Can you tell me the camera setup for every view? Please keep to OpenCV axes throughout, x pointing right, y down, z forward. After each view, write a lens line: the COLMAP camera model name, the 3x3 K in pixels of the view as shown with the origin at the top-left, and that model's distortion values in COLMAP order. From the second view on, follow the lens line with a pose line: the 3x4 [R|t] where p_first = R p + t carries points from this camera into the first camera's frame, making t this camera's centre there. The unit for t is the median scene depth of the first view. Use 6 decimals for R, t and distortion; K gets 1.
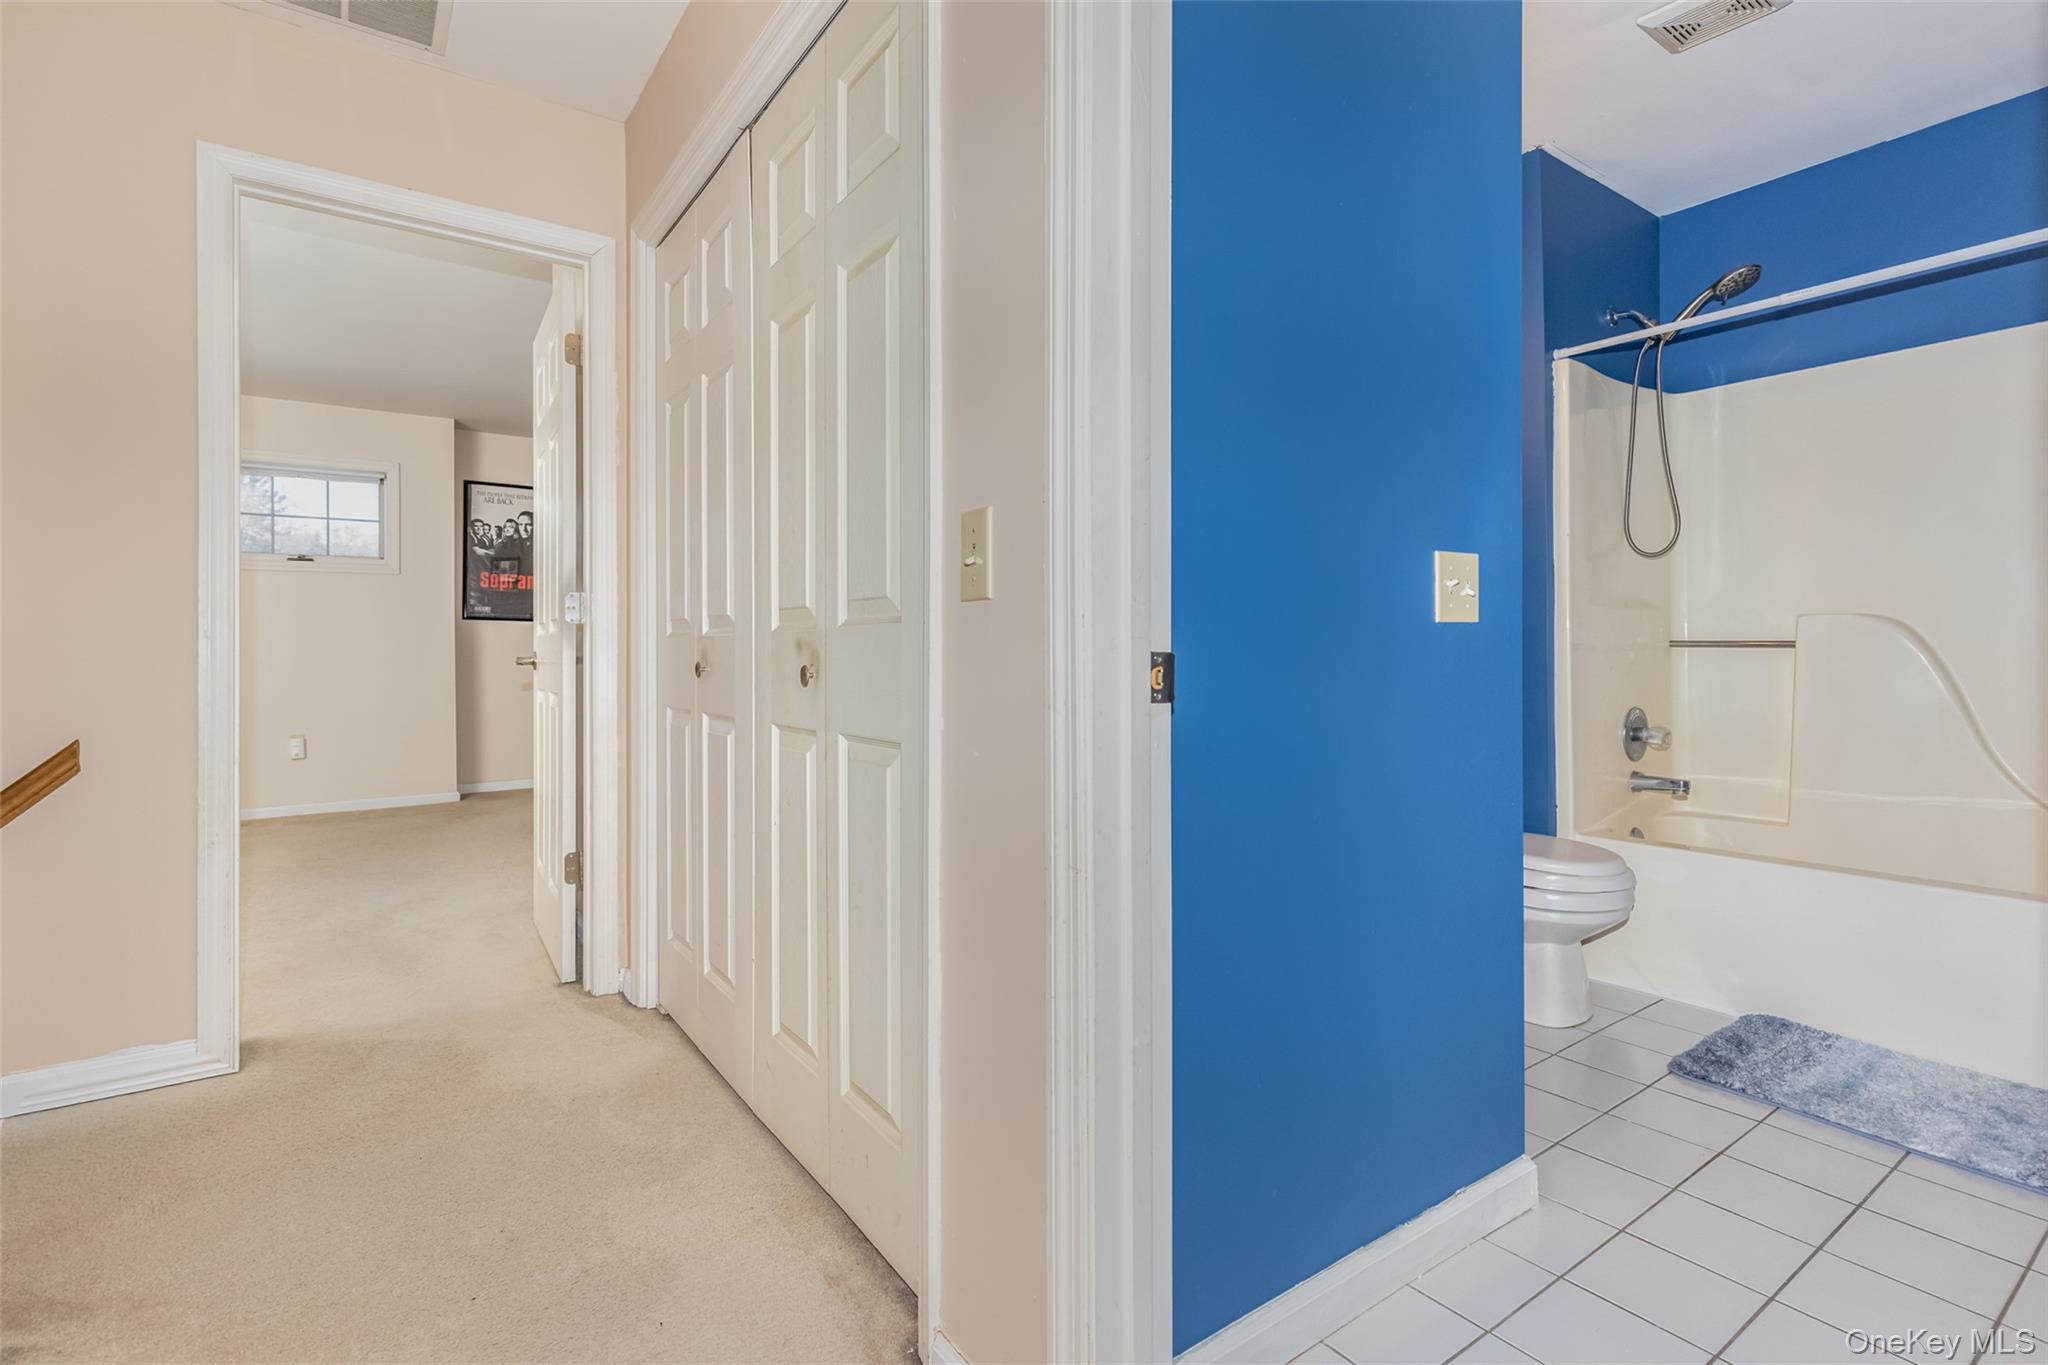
lens RADIAL K [[947.7, 0, 1032.5], [0, 947.7, 663.1], [0, 0, 1]] dist [0.004219, -0.002032]
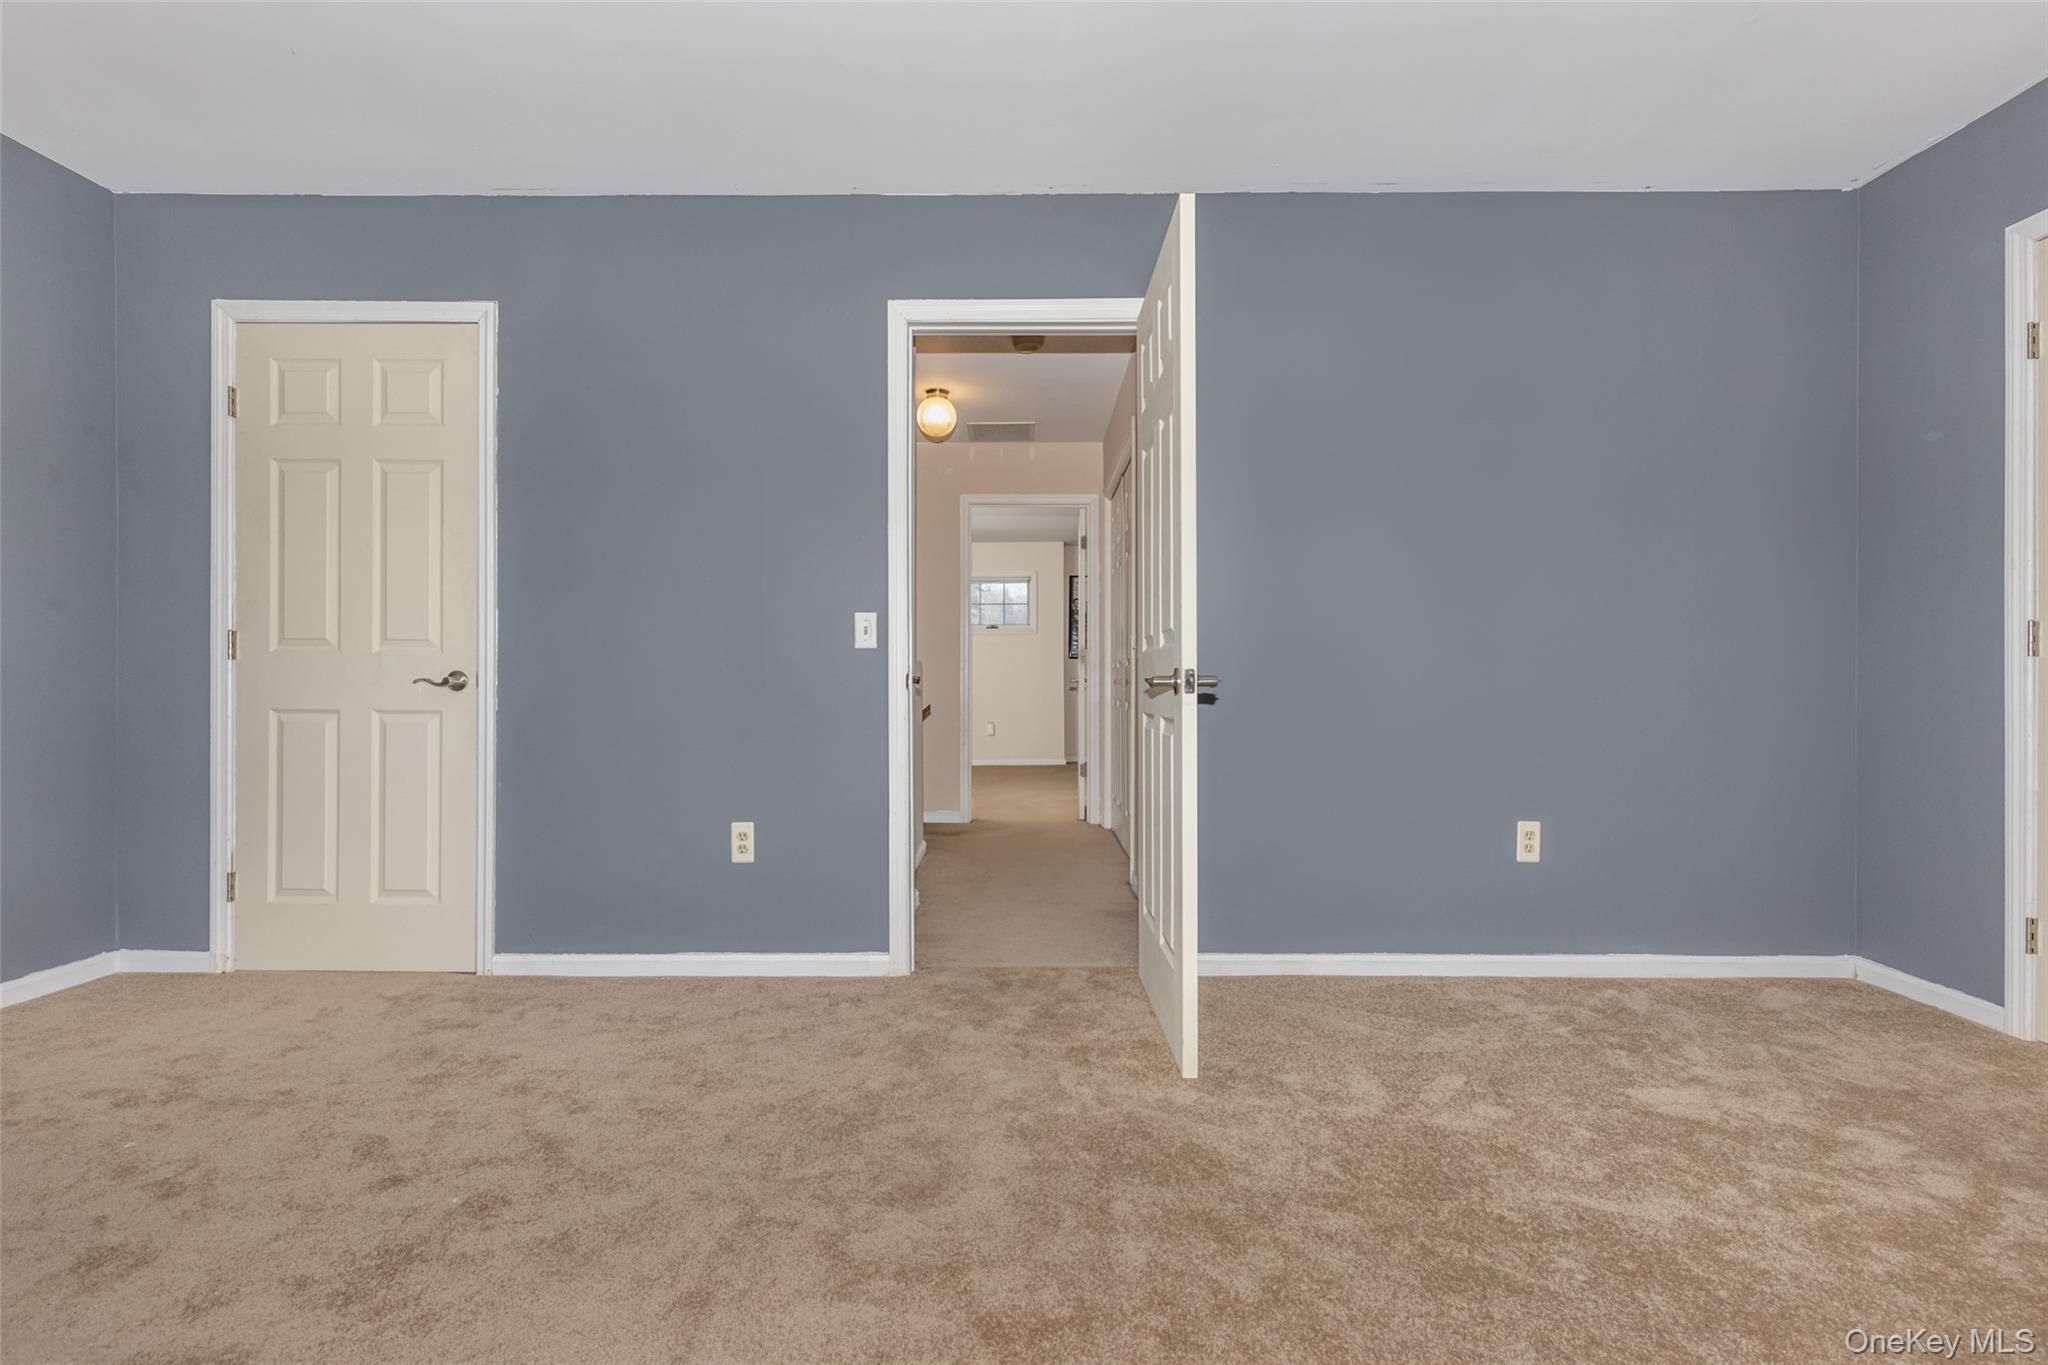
lens RADIAL K [[947.7, 0, 1022.7], [0, 947.7, 688.6], [0, 0, 1]] dist [0.004219, -0.002032]
pose [[0.808137, -0.001336, -0.588993, 0.394004], [0.000908, 0.999999, -0.001022, 0.009965], [0.588994, 0.000291, 0.808137, -0.493996]]
